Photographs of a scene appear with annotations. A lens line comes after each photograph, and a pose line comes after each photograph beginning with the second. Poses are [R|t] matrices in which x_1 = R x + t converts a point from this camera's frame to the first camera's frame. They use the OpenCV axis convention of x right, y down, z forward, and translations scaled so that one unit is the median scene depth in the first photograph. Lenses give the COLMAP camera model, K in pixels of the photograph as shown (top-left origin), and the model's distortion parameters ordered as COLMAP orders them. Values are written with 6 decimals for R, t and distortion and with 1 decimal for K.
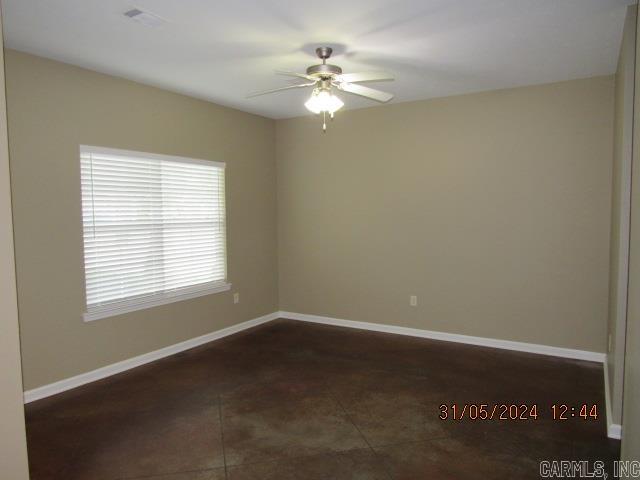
lens RADIAL K [[476.2, 0, 320.0], [0, 476.2, 240.0], [0, 0, 1]] dist [-0.167463, 0.198866]
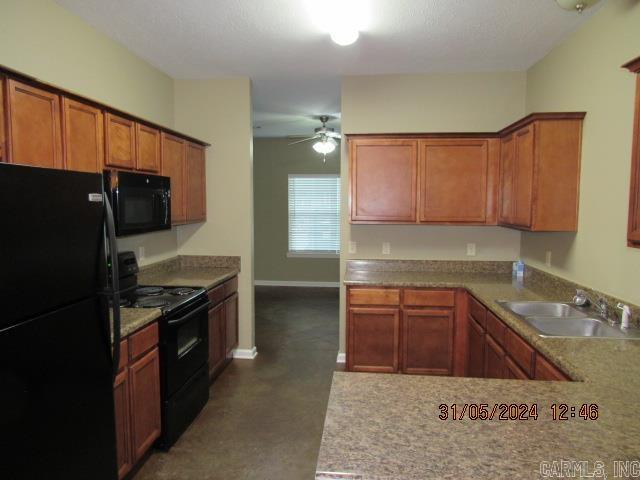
lens RADIAL K [[476.2, 0, 320.0], [0, 476.2, 240.0], [0, 0, 1]] dist [-0.167463, 0.198866]
pose [[0.402366, 0.086762, -0.911358, 1.576088], [-0.074045, 0.995322, 0.062064, -0.050311], [0.912480, 0.042509, 0.406908, 0.249109]]
